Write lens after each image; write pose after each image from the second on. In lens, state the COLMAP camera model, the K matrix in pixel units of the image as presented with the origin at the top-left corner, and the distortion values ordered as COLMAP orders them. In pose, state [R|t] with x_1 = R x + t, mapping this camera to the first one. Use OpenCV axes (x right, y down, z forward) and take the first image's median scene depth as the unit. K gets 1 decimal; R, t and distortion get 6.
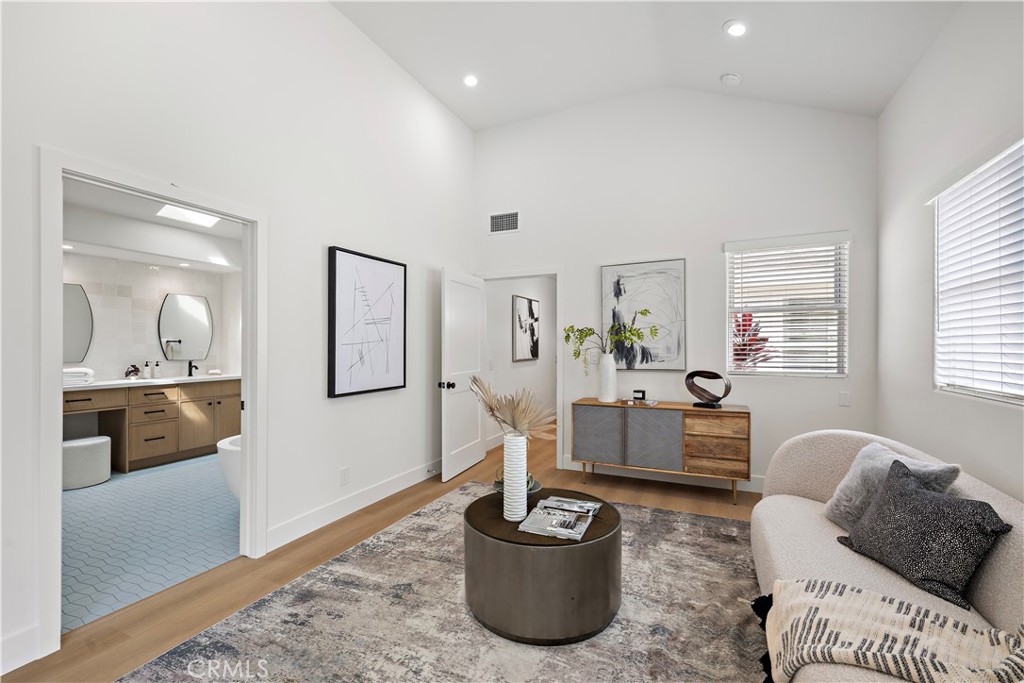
lens RADIAL K [[436.5, 0, 507.3], [0, 436.5, 346.7], [0, 0, 1]] dist [0.003464, 0.000581]
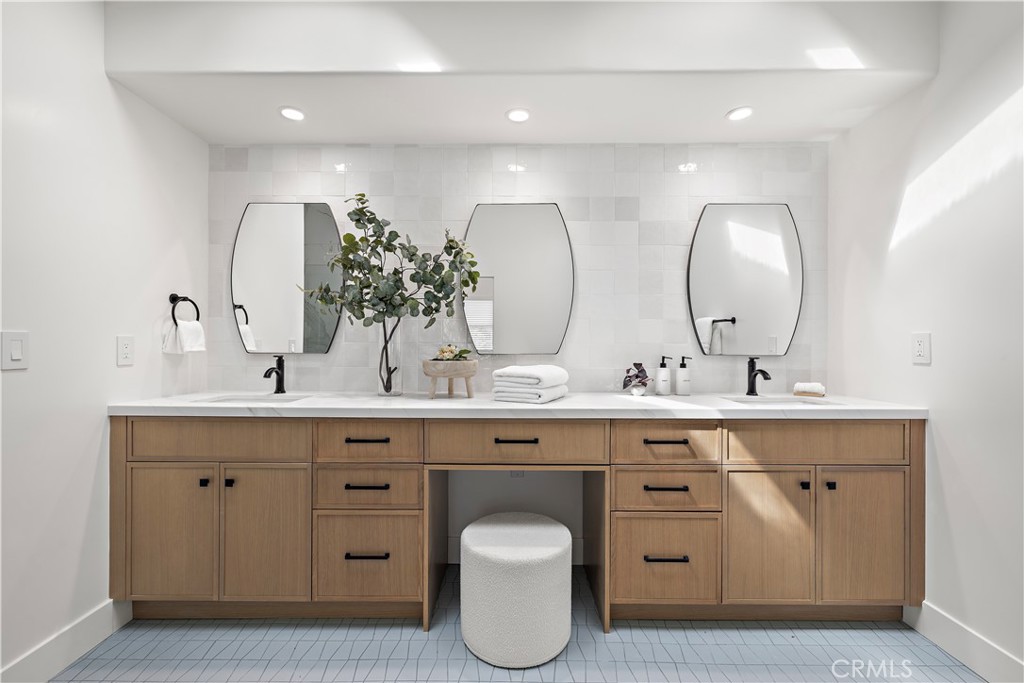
lens RADIAL K [[436.5, 0, 506.2], [0, 436.5, 344.6], [0, 0, 1]] dist [0.003464, 0.000581]
pose [[0.422290, 0.007144, -0.906433, -0.478449], [-0.003488, 0.999974, 0.006256, 0.019223], [0.906454, 0.000520, 0.422304, 0.655749]]
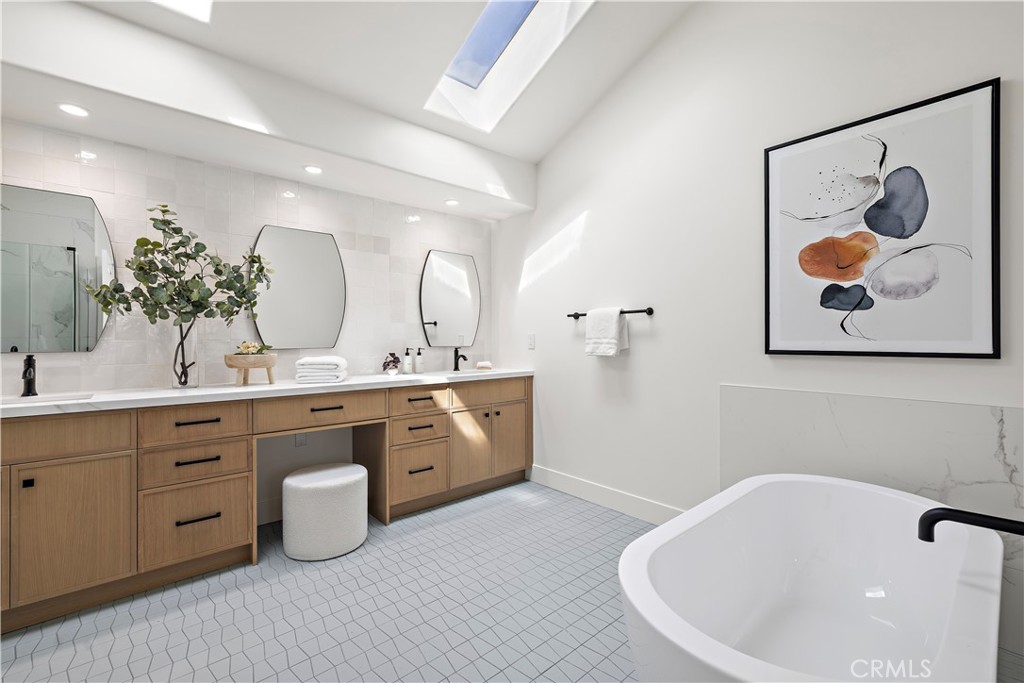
lens RADIAL K [[436.5, 0, 509.3], [0, 436.5, 342.7], [0, 0, 1]] dist [0.003464, 0.000581]
pose [[0.915443, 0.001335, -0.402444, -0.401697], [0.002321, 0.999960, 0.008598, 0.019883], [0.402440, -0.008805, 0.915404, 0.438394]]
